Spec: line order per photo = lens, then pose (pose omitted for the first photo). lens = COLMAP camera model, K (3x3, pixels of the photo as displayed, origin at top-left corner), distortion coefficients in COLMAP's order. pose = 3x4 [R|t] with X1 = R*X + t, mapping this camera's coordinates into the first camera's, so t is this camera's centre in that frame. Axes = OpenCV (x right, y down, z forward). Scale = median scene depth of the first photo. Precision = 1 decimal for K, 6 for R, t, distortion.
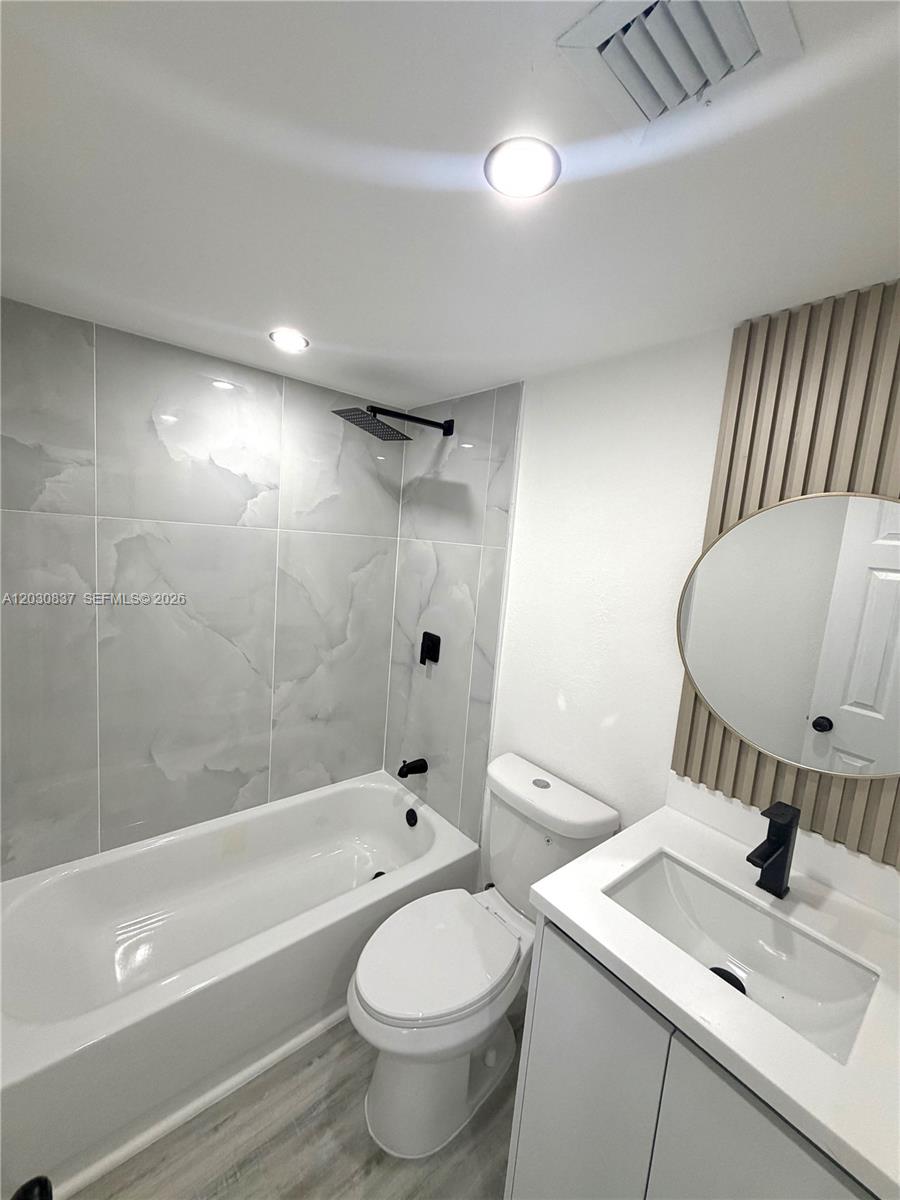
lens RADIAL K [[476.9, 0, 450.0], [0, 476.9, 597.0], [0, 0, 1]] dist [-0.000811, 0.000832]
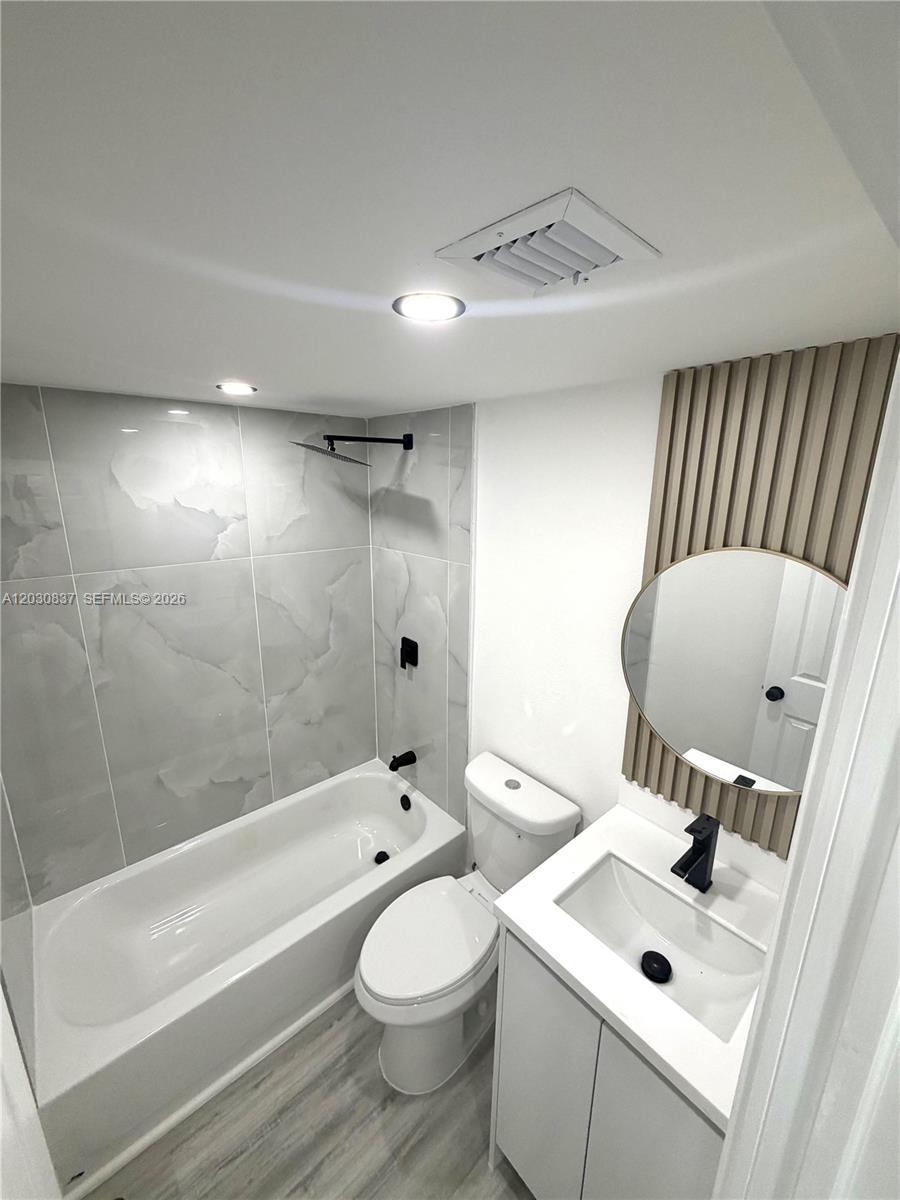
lens RADIAL K [[476.9, 0, 450.0], [0, 476.9, 597.0], [0, 0, 1]] dist [-0.000811, 0.000832]
pose [[0.997141, -0.075002, 0.009191, 0.058677], [0.073407, 0.990345, 0.117596, -0.160758], [-0.017922, -0.116585, 0.993019, -0.048982]]
